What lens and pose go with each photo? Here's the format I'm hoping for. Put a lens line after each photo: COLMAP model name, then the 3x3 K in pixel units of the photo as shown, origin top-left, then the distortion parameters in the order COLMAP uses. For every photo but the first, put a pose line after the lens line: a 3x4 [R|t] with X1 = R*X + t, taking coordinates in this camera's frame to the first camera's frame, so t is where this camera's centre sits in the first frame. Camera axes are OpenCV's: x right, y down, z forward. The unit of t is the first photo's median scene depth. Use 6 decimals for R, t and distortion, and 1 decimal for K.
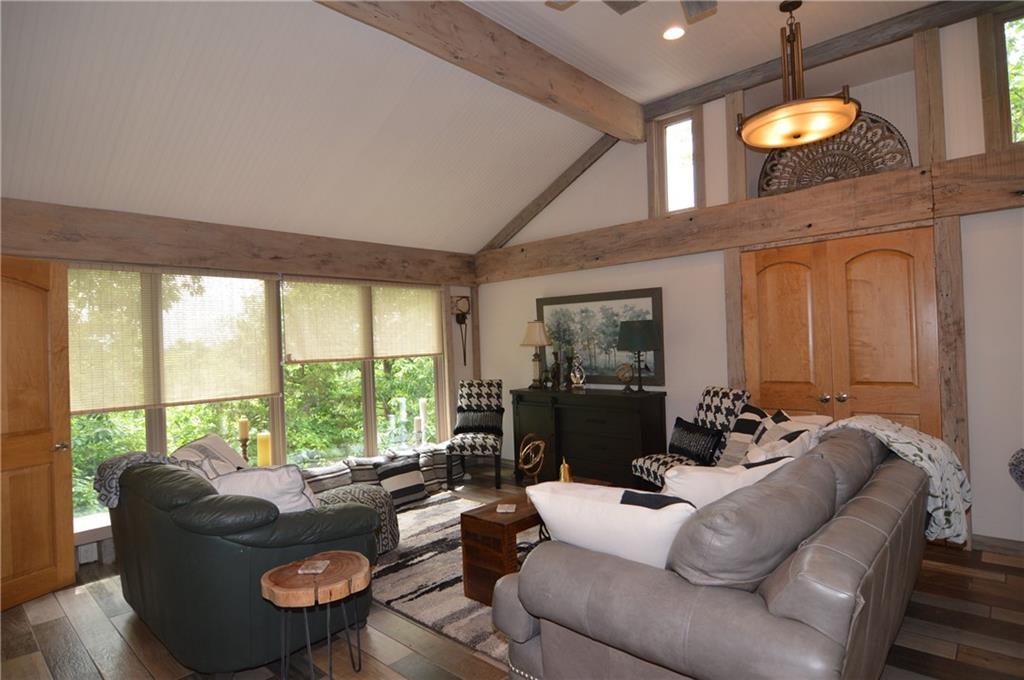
lens RADIAL K [[558.3, 0, 504.4], [0, 558.3, 341.2], [0, 0, 1]] dist [-0.002532, -0.011908]
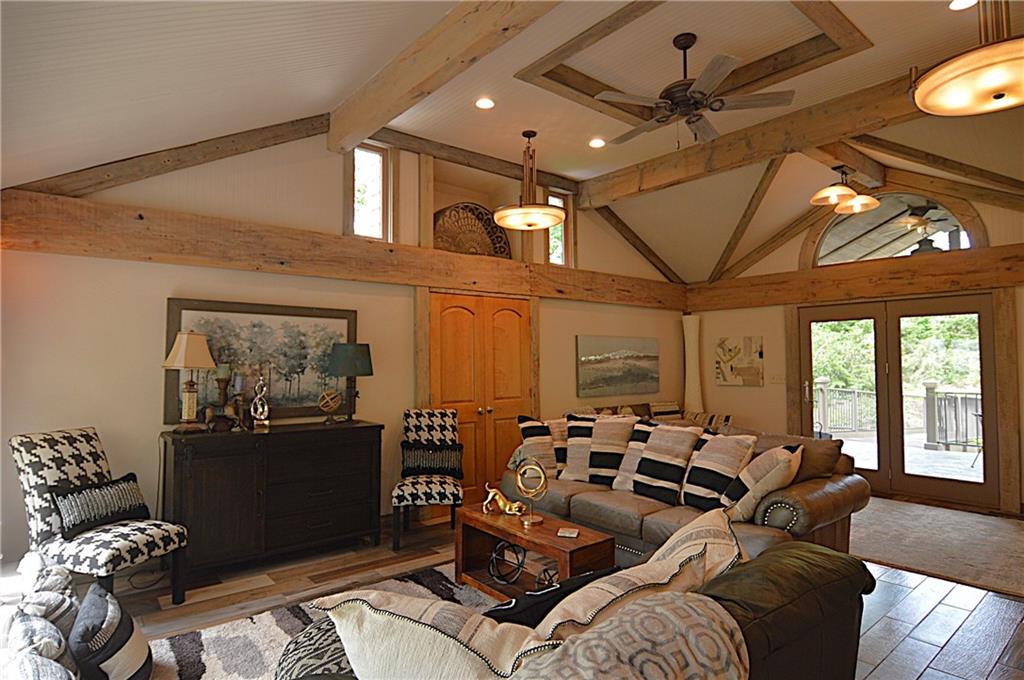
lens RADIAL K [[558.3, 0, 504.4], [0, 558.3, 341.2], [0, 0, 1]] dist [-0.002532, -0.011908]
pose [[0.139159, 0.071144, 0.987711, -0.662663], [-0.004990, 0.997454, -0.071142, 0.024462], [-0.990257, 0.004971, 0.139160, 0.646223]]
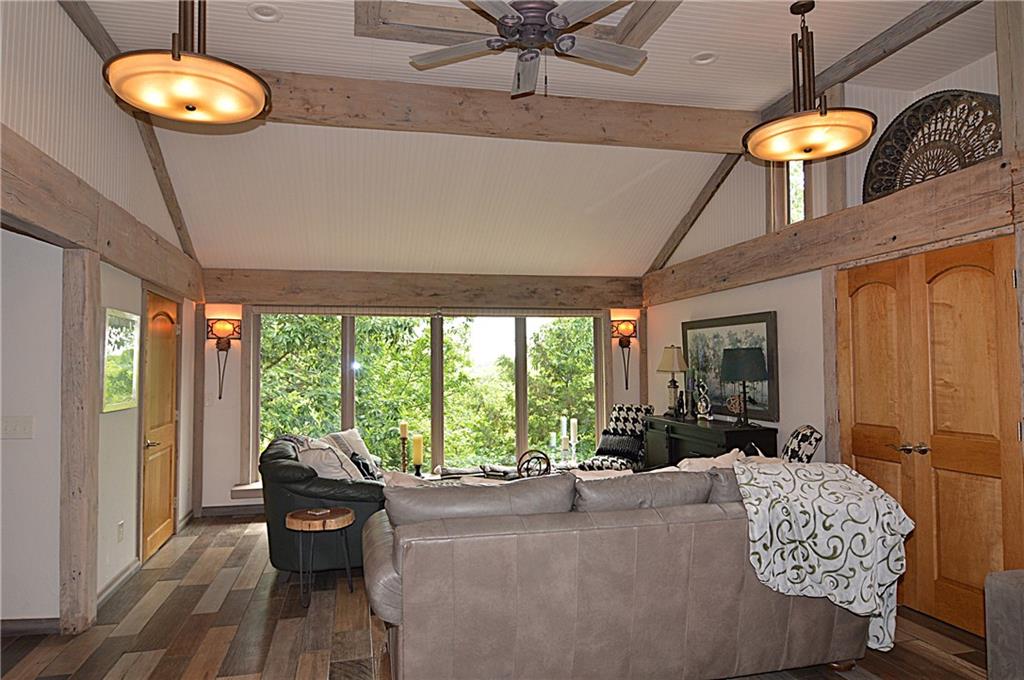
lens RADIAL K [[639.0, 0, 502.3], [0, 639.0, 340.6], [0, 0, 1]] dist [0.000842, -0.014337]
pose [[0.828265, 0.003685, -0.560325, 0.518776], [-0.017947, 0.999640, -0.019955, -0.022219], [0.560050, 0.026584, 0.828032, -0.093994]]
